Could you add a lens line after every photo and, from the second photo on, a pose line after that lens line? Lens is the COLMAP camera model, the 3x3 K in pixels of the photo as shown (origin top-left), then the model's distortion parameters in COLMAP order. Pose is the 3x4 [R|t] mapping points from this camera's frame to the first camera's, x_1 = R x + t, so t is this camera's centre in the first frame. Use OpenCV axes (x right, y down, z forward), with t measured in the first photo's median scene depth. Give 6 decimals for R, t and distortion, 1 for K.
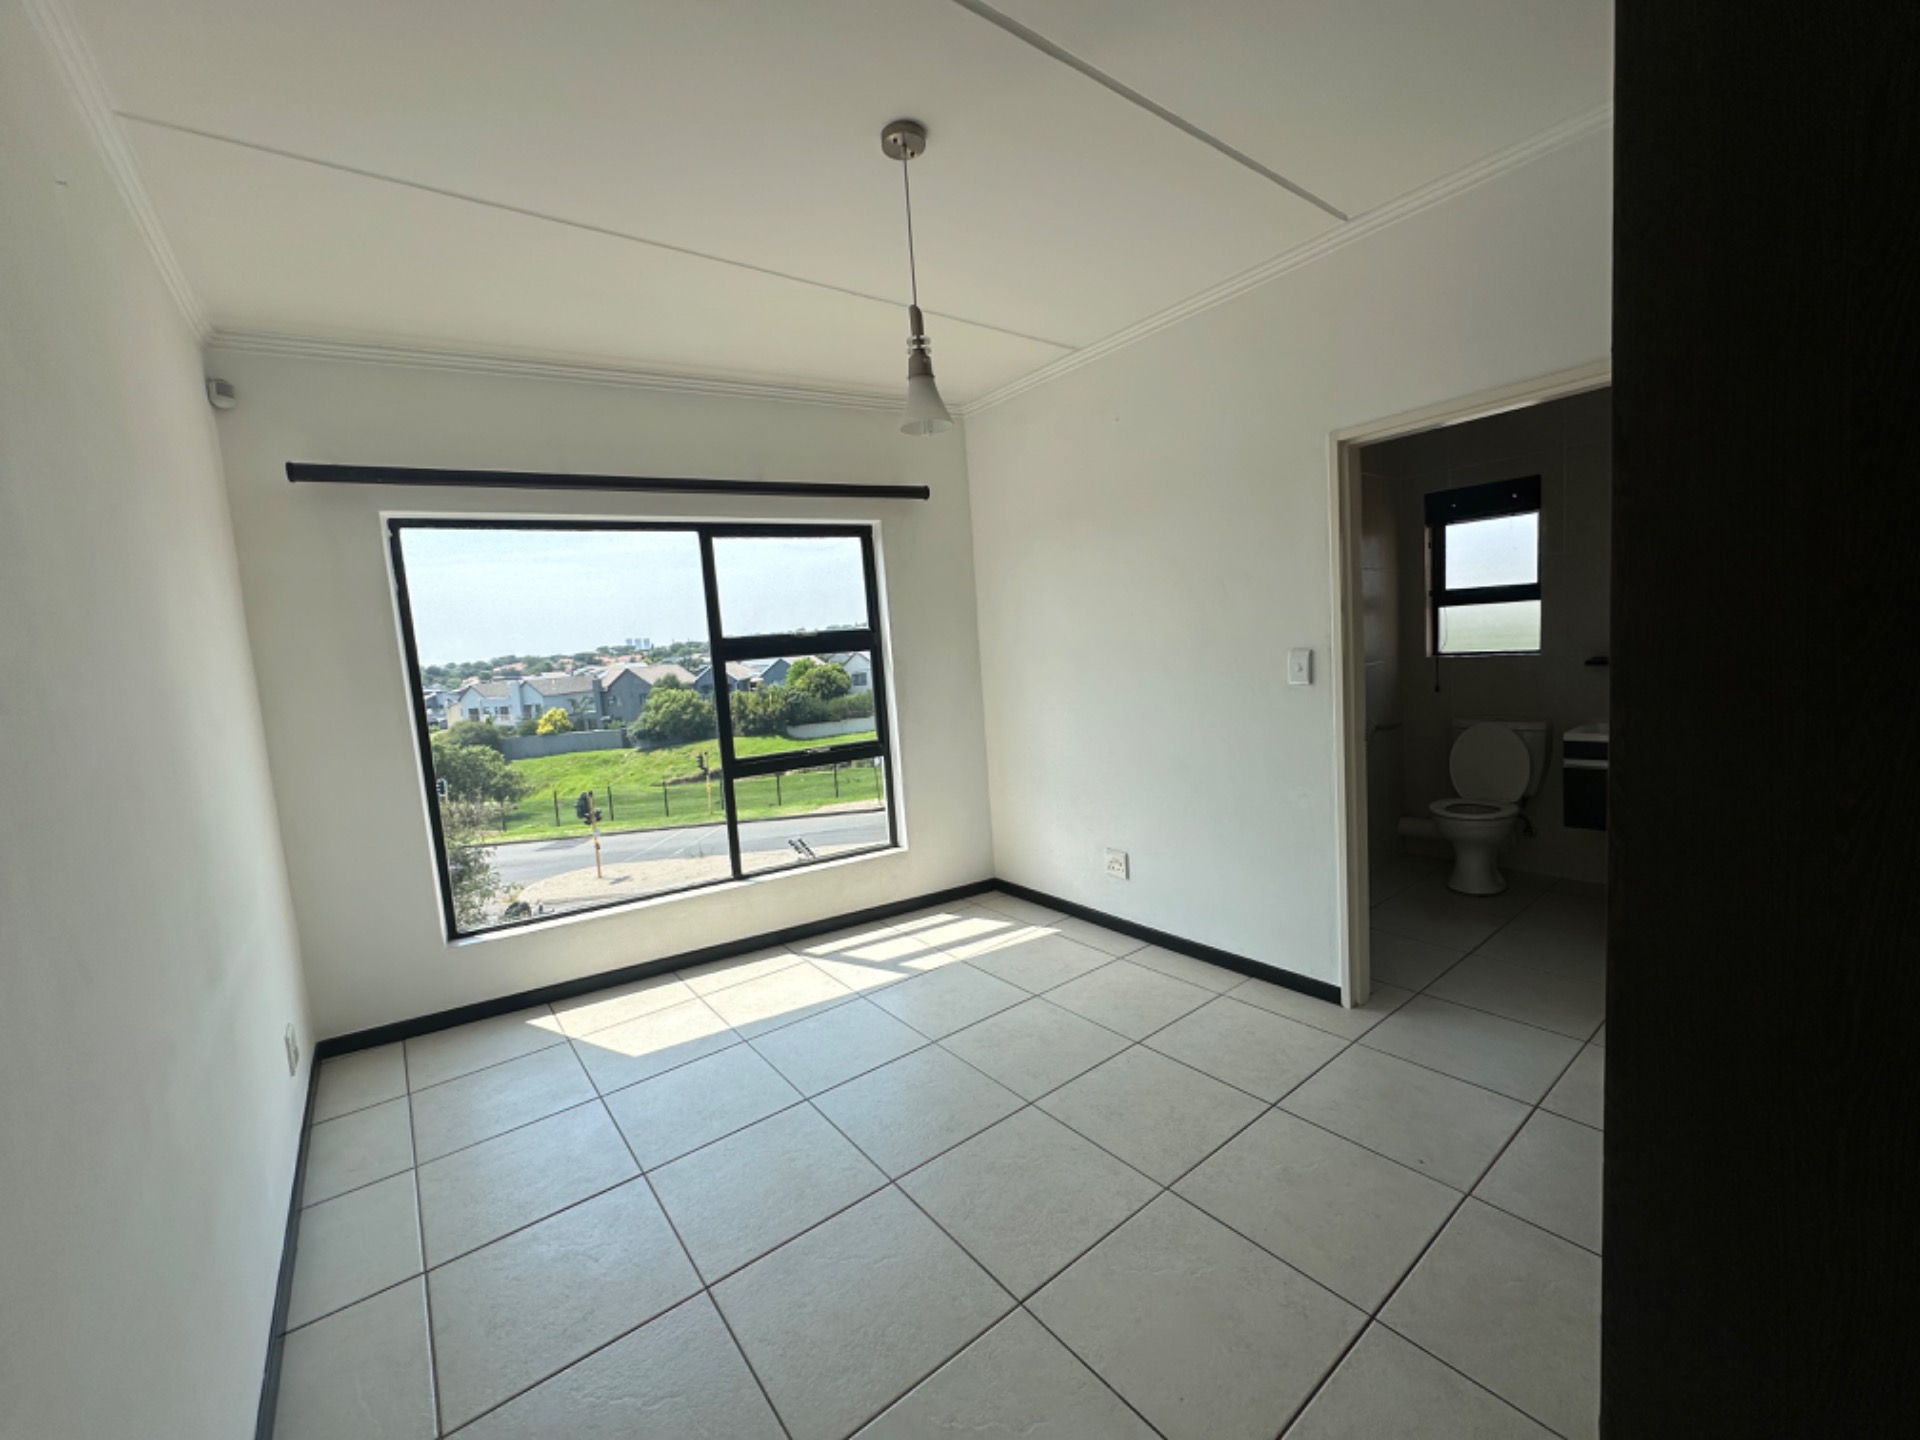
lens RADIAL K [[764.5, 0, 953.5], [0, 764.5, 717.4], [0, 0, 1]] dist [-0.000202, 0.000187]
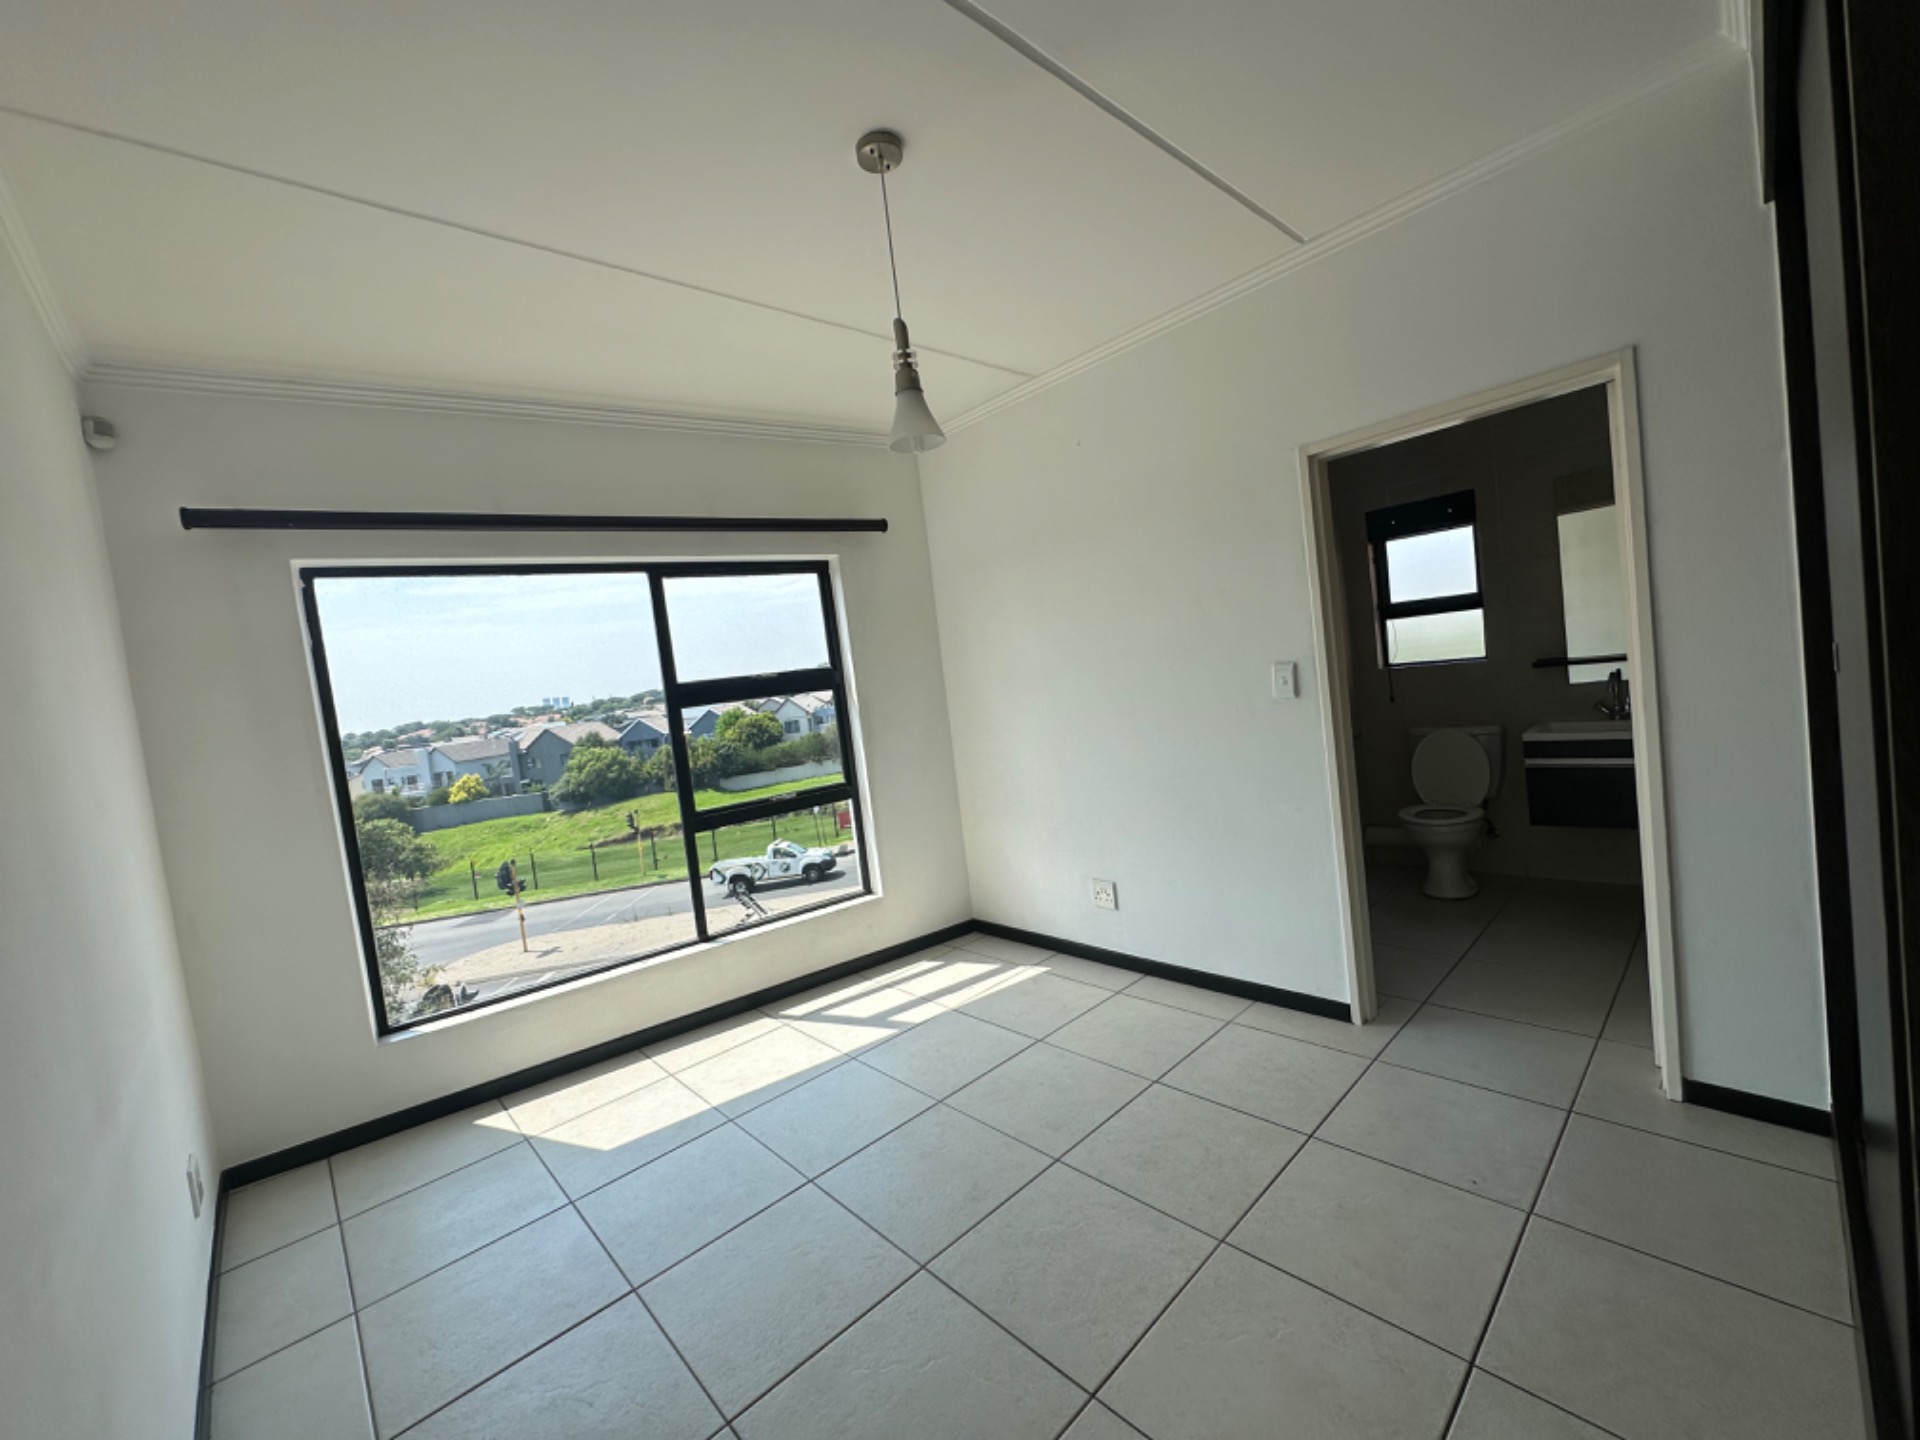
lens RADIAL K [[764.5, 0, 953.4], [0, 764.5, 718.4], [0, 0, 1]] dist [-0.000202, 0.000187]
pose [[0.994723, -0.053441, 0.087582, -0.045794], [0.057911, 0.997102, -0.049325, 0.005129], [-0.084693, 0.054137, 0.994935, 0.034461]]
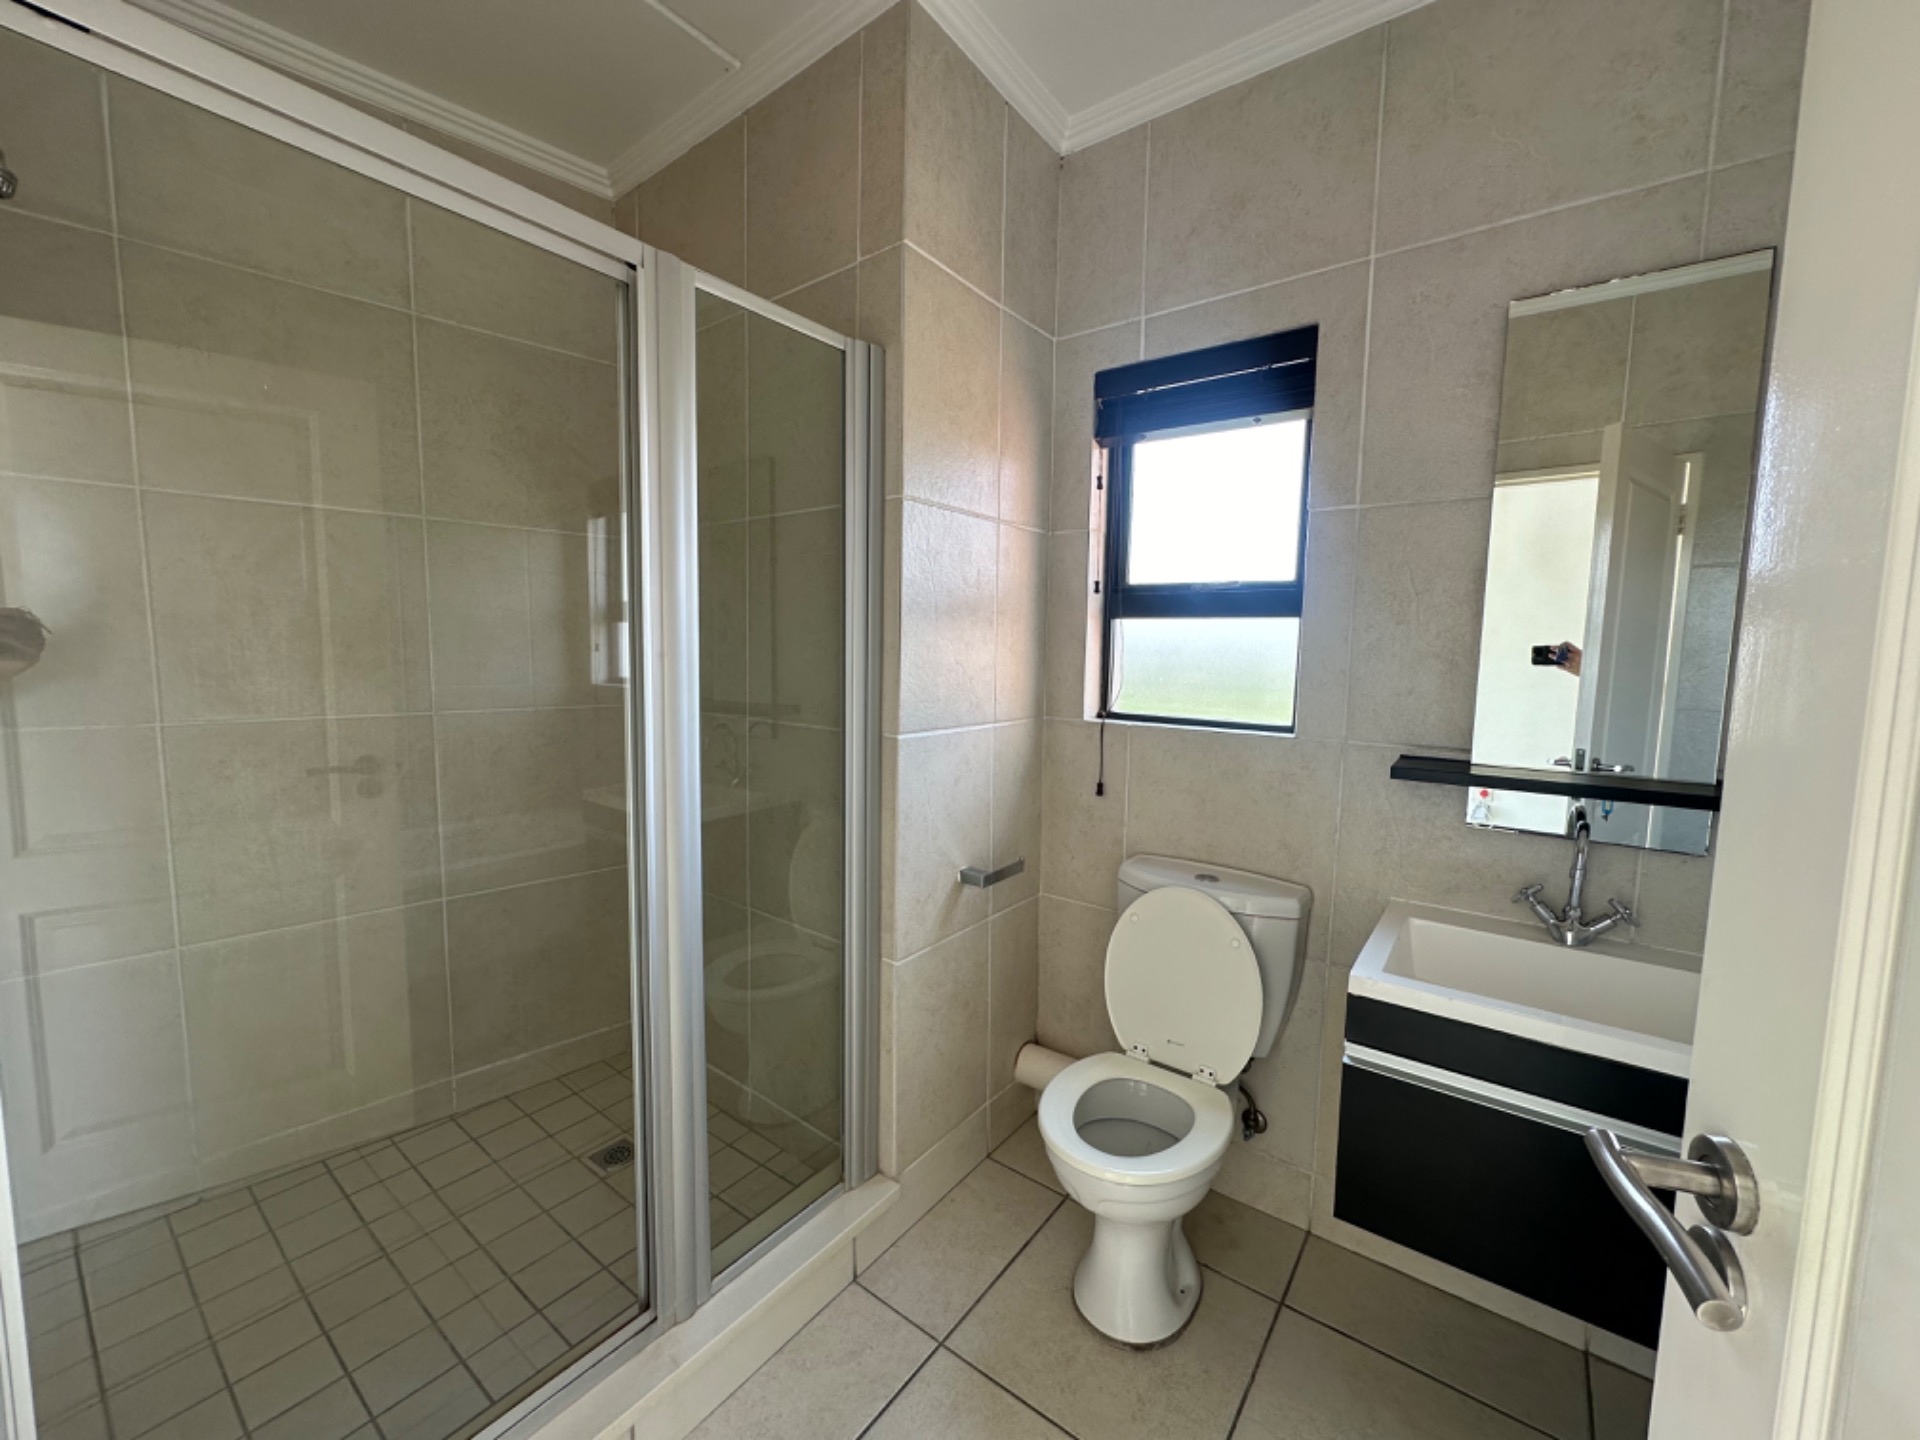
lens RADIAL K [[764.5, 0, 966.6], [0, 764.5, 717.4], [0, 0, 1]] dist [-0.000202, 0.000187]
pose [[0.956784, 0.069069, 0.282477, 0.447560], [-0.065194, 0.997605, -0.023105, -0.069957], [-0.283396, 0.003691, 0.958996, 0.612008]]
